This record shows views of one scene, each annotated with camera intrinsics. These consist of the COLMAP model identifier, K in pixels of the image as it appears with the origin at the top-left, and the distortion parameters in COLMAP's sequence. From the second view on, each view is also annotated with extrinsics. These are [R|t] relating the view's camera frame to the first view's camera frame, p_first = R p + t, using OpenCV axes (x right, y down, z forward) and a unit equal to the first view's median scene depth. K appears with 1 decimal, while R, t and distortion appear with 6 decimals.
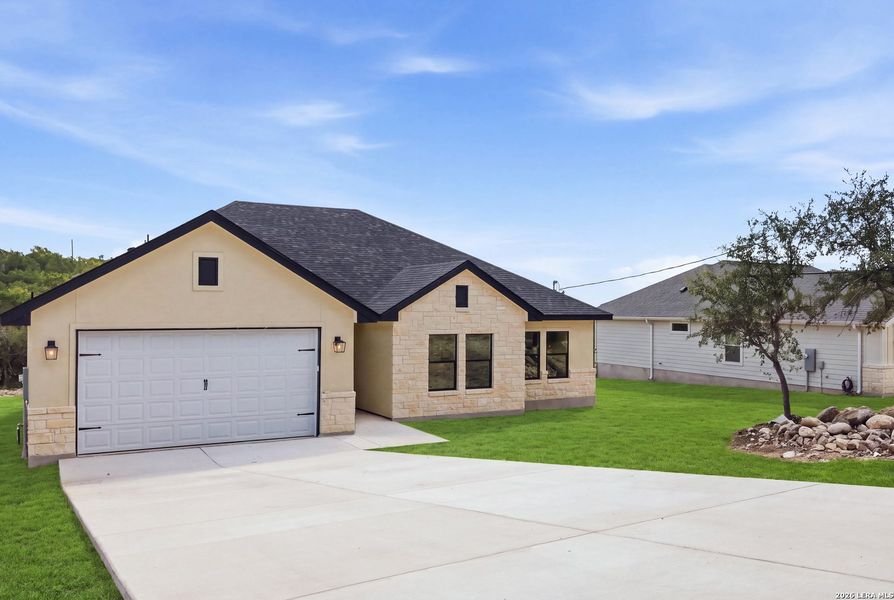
lens RADIAL K [[751.2, 0, 449.2], [0, 751.2, 339.6], [0, 0, 1]] dist [0.070473, -0.000397]
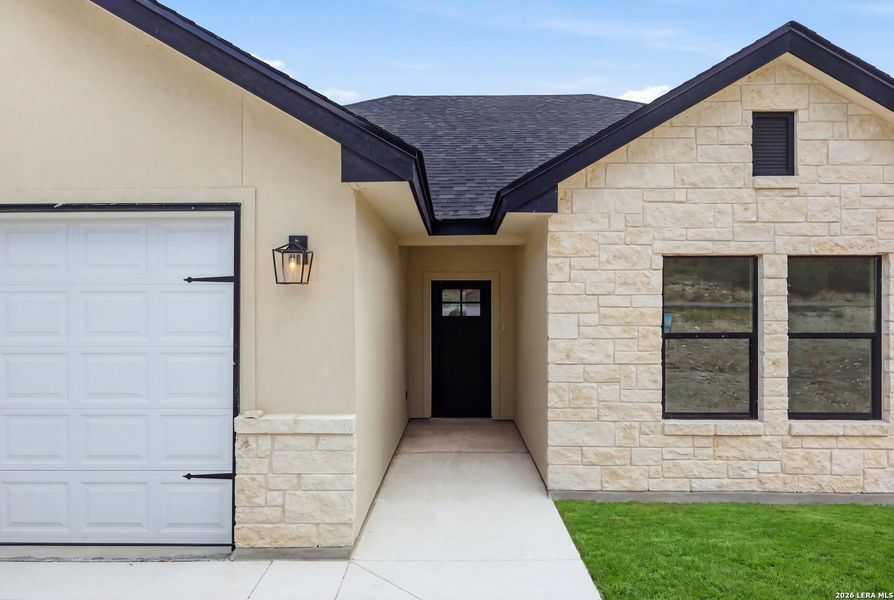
lens RADIAL K [[575.6, 0, 447.6], [0, 575.6, 312.6], [0, 0, 1]] dist [0.001267, -0.000070]
pose [[0.861835, -0.008527, -0.507117, 0.021368], [-0.014036, 0.999075, -0.040654, 0.030993], [0.506994, 0.042155, 0.860918, 0.703843]]
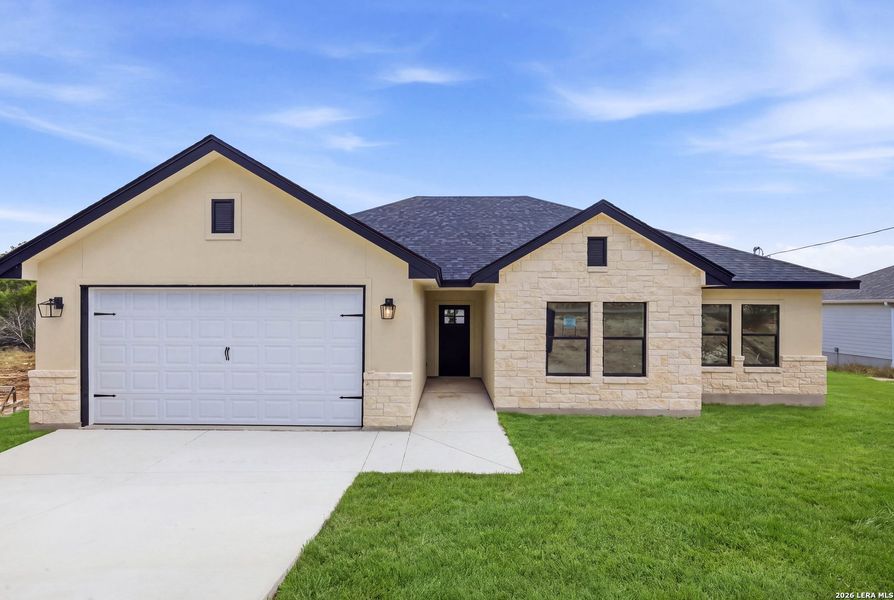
lens RADIAL K [[403.8, 0, 443.5], [0, 403.8, 309.6], [0, 0, 1]] dist [0.003577, 0.000074]
pose [[0.864609, -0.000416, -0.502445, 0.086440], [-0.019498, 0.999219, -0.034379, 0.017025], [0.502067, 0.039521, 0.863925, 0.576938]]
